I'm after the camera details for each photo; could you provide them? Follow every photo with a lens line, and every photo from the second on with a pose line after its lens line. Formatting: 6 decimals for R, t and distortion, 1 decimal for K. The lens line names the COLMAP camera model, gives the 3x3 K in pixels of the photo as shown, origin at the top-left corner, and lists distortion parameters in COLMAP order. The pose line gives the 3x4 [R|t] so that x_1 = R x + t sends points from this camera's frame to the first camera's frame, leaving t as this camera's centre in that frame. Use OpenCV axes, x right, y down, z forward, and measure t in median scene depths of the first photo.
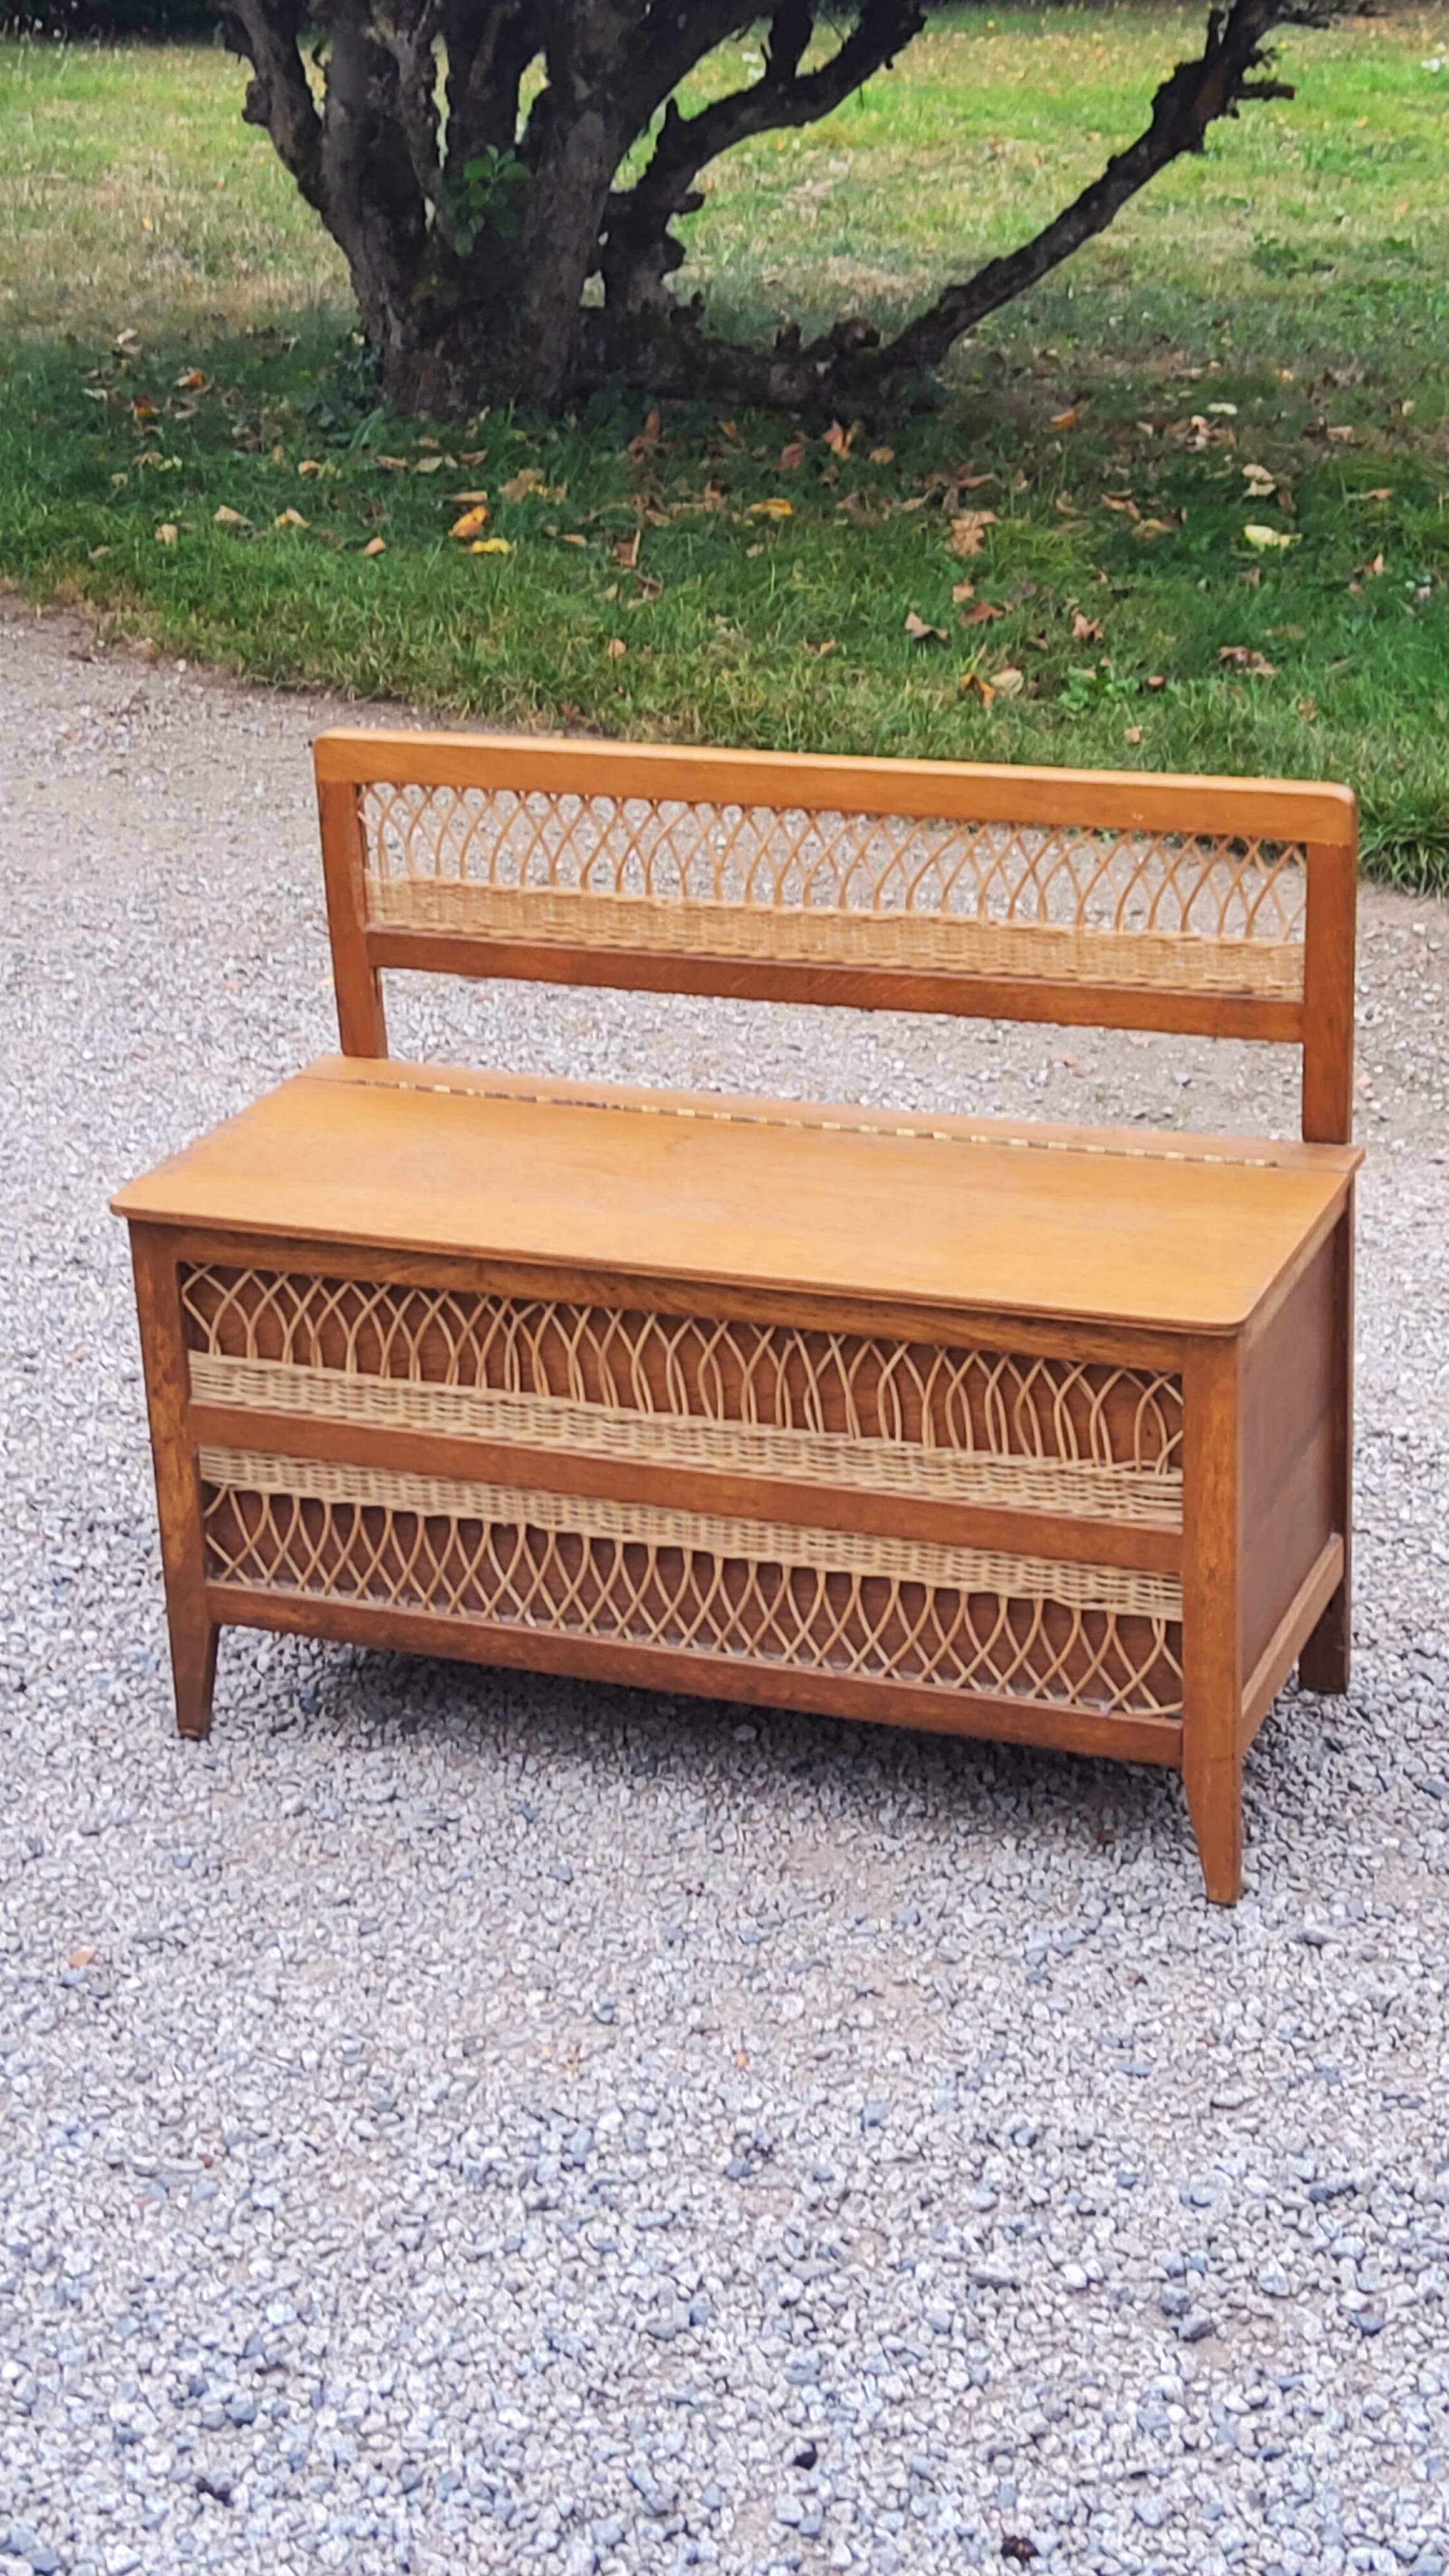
lens RADIAL K [[3866.0, 0, 754.4], [0, 3866.0, 1274.0], [0, 0, 1]] dist [0.117167, 0.000000]
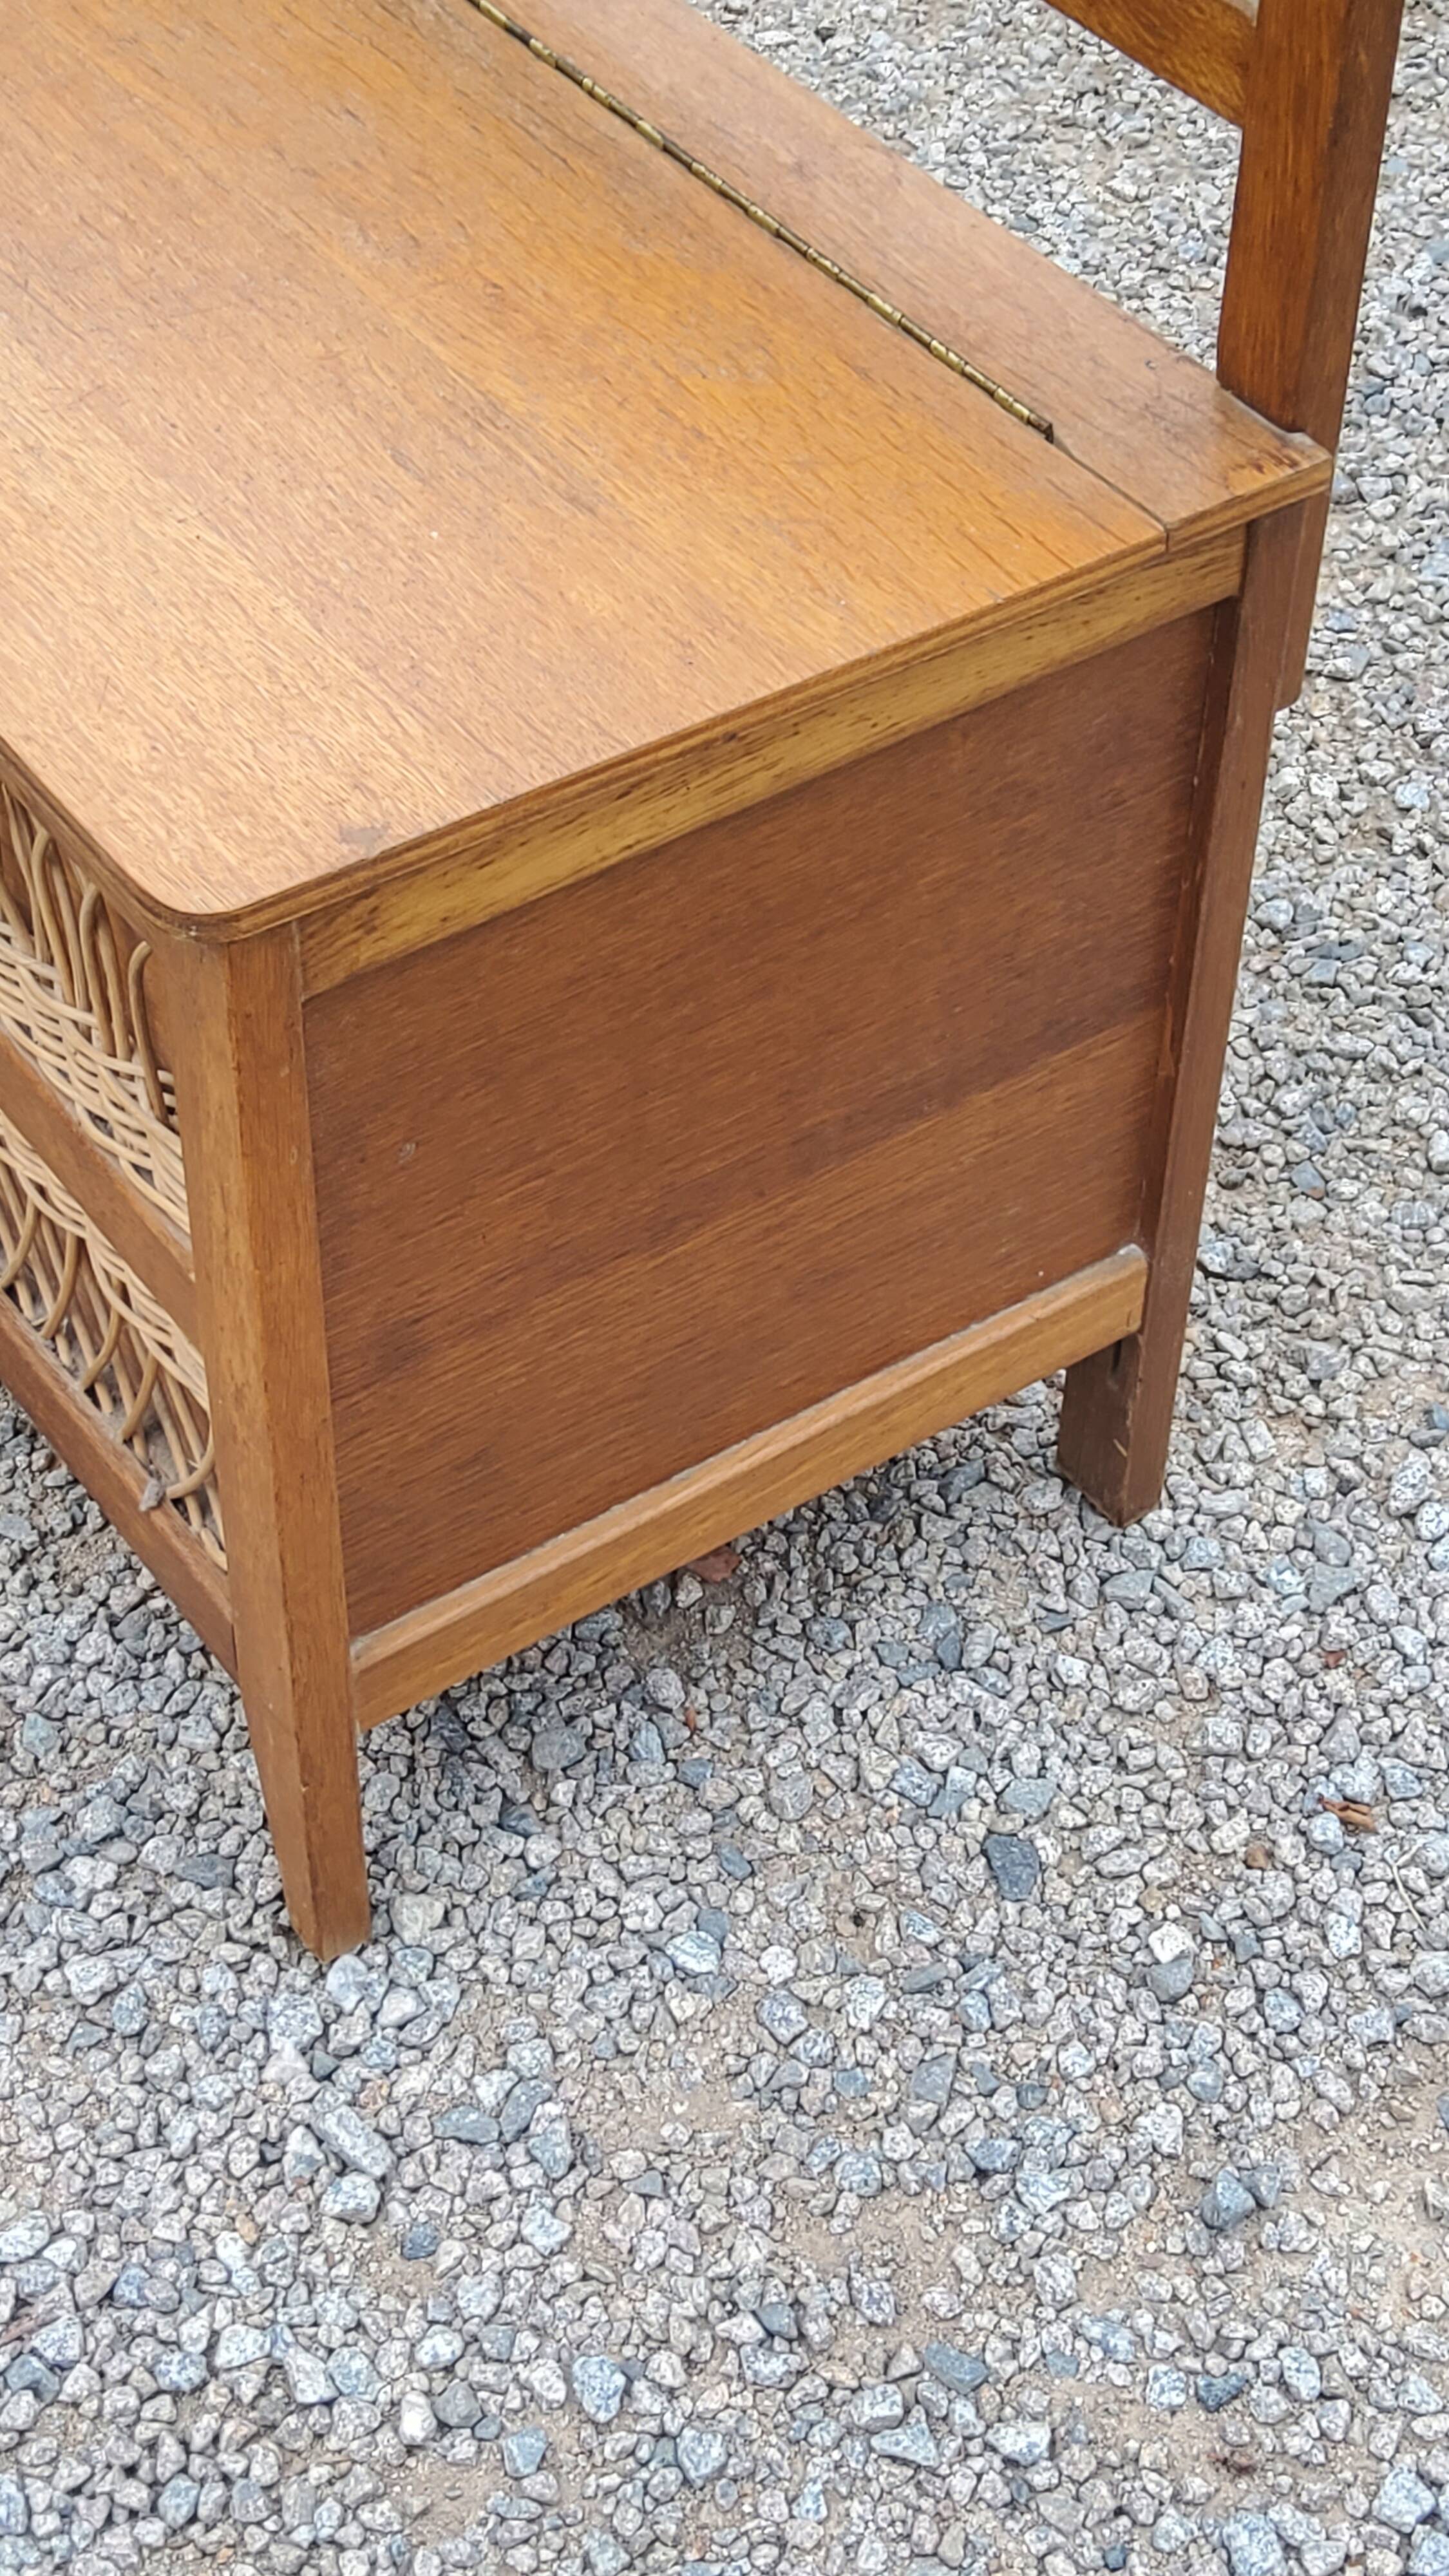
lens RADIAL K [[3866.0, 0, 724.4], [0, 3866.0, 1290.4], [0, 0, 1]] dist [0.117167, 0.000000]
pose [[0.830586, 0.432316, -0.351042, 0.283584], [-0.249460, 0.852412, 0.459525, -0.126332], [0.497893, -0.294104, 0.815847, 0.654669]]
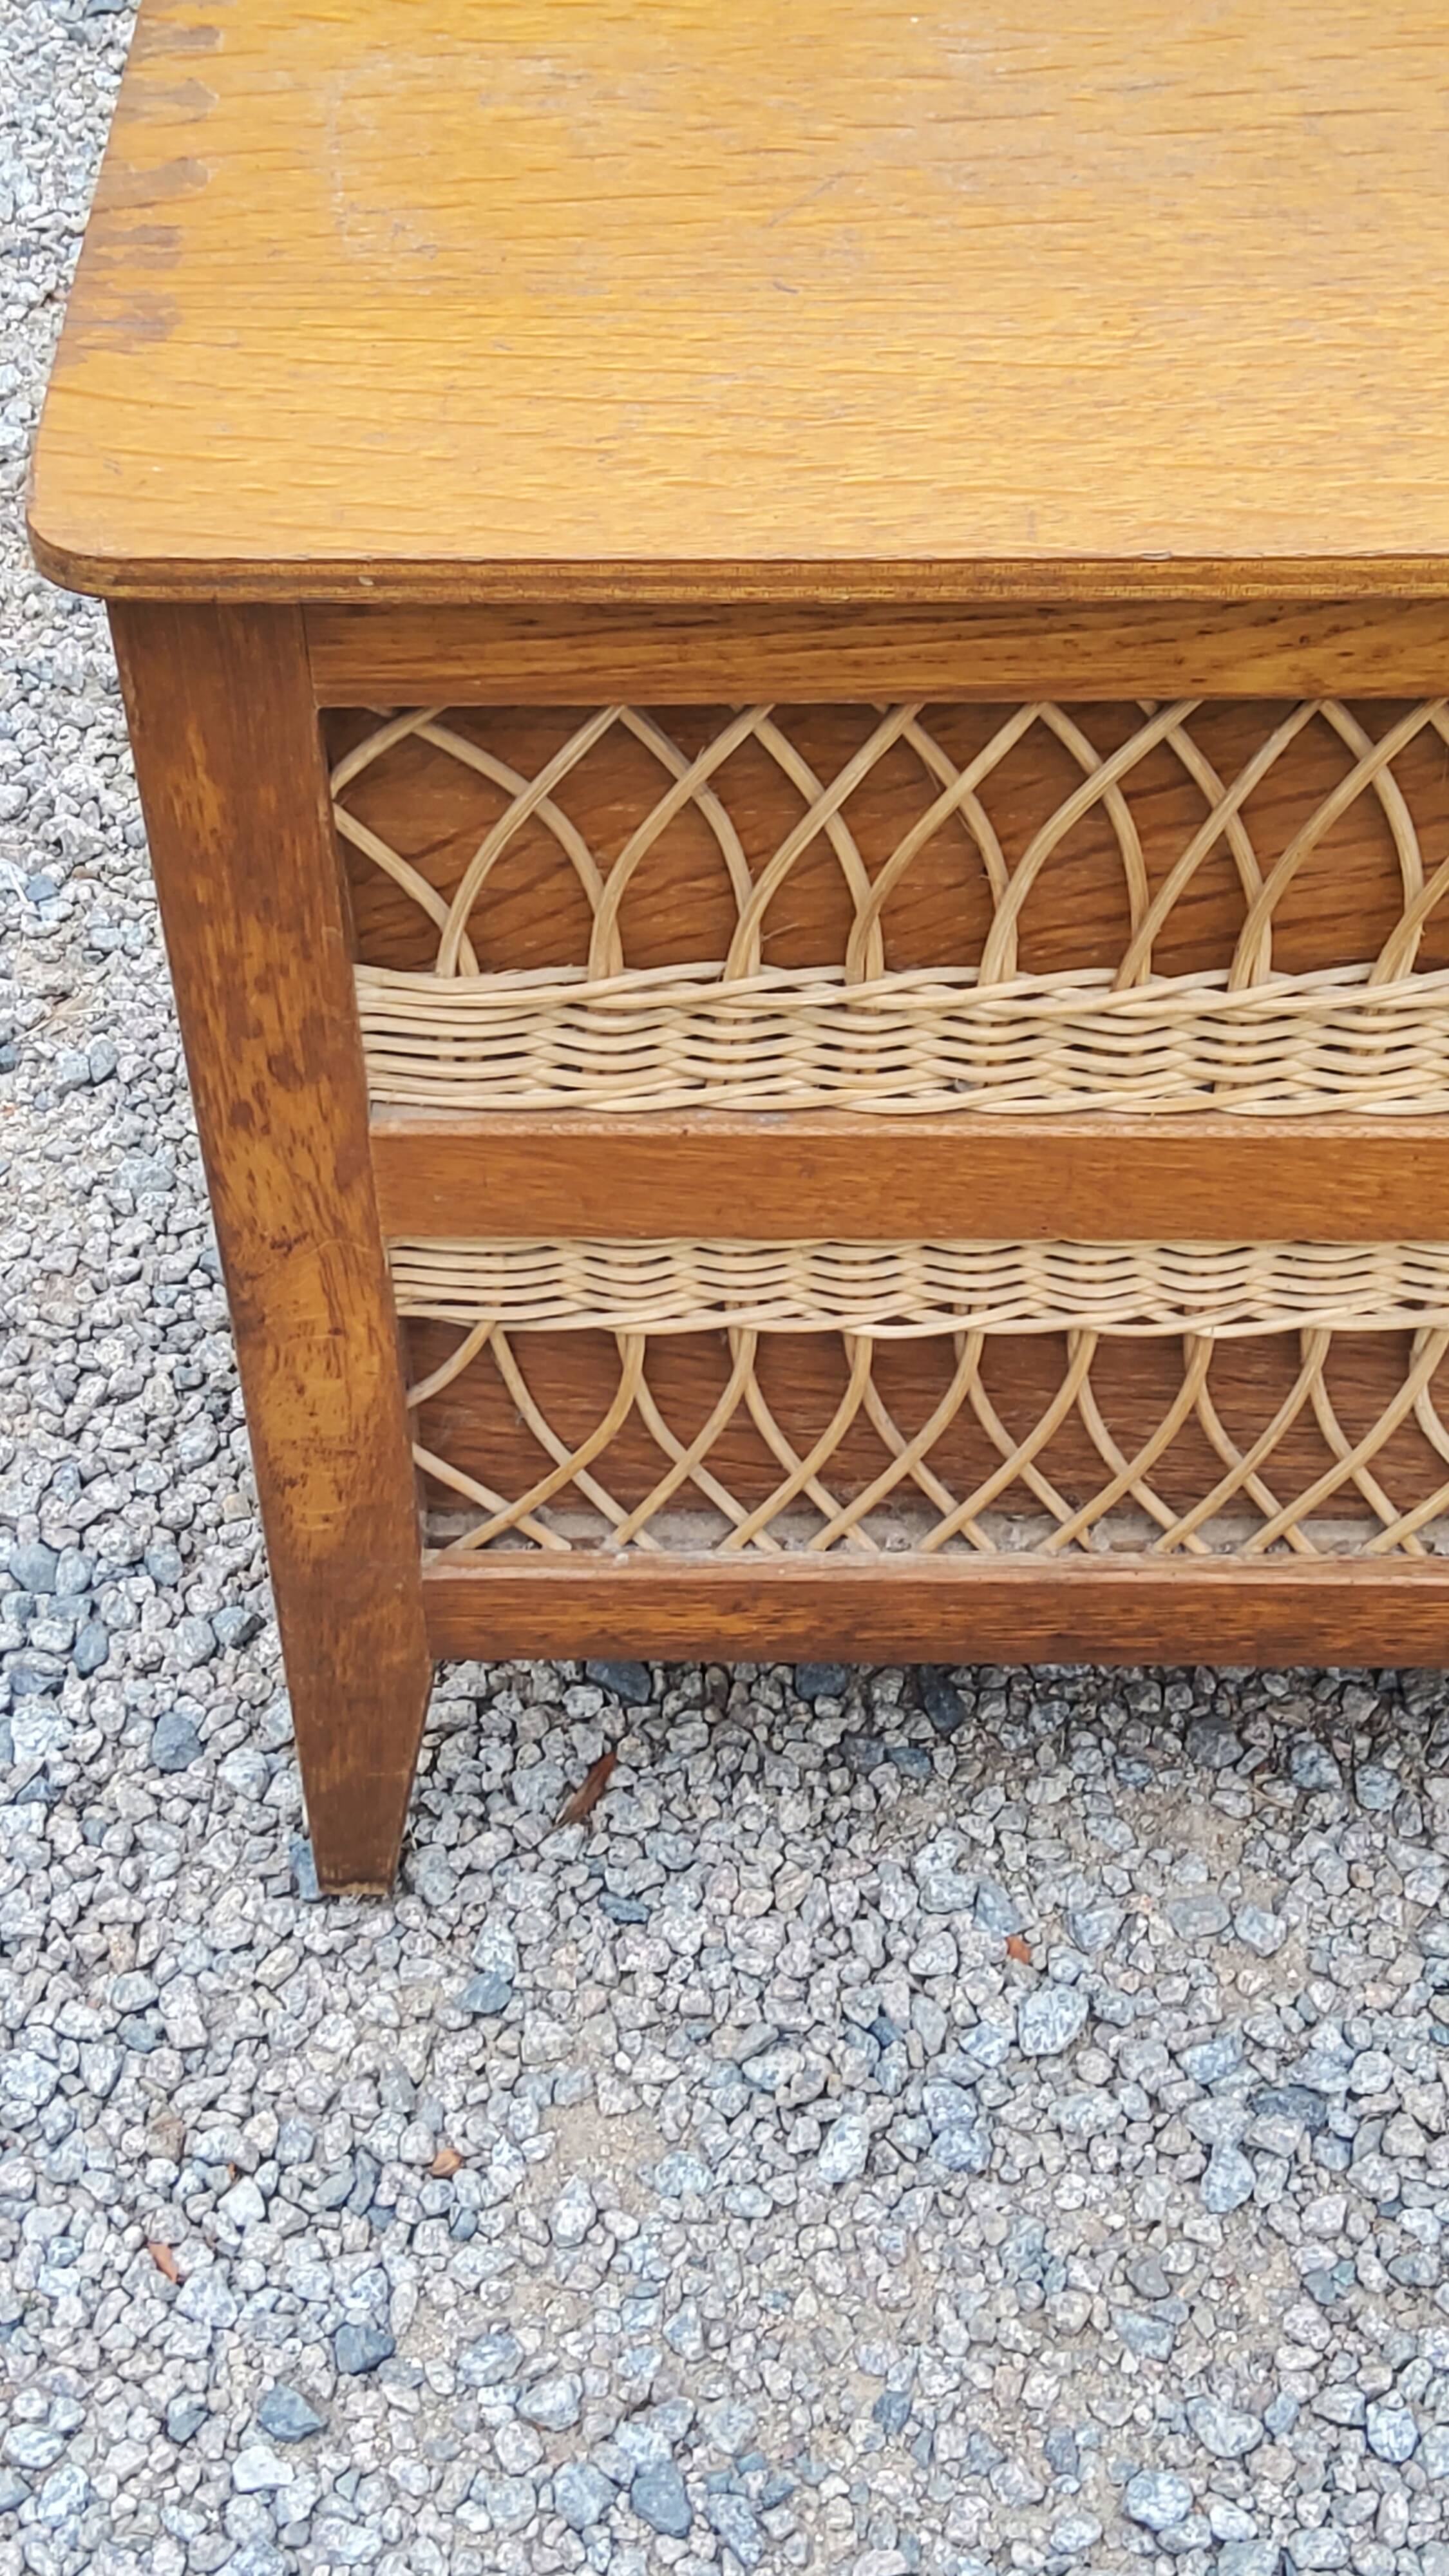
lens RADIAL K [[3866.0, 0, 760.5], [0, 3866.0, 1266.7], [0, 0, 1]] dist [0.117167, 0.000000]
pose [[0.936890, -0.238593, 0.255559, -0.202015], [0.110988, 0.896109, 0.429732, -0.080802], [-0.331539, -0.374248, 0.866037, 0.768917]]
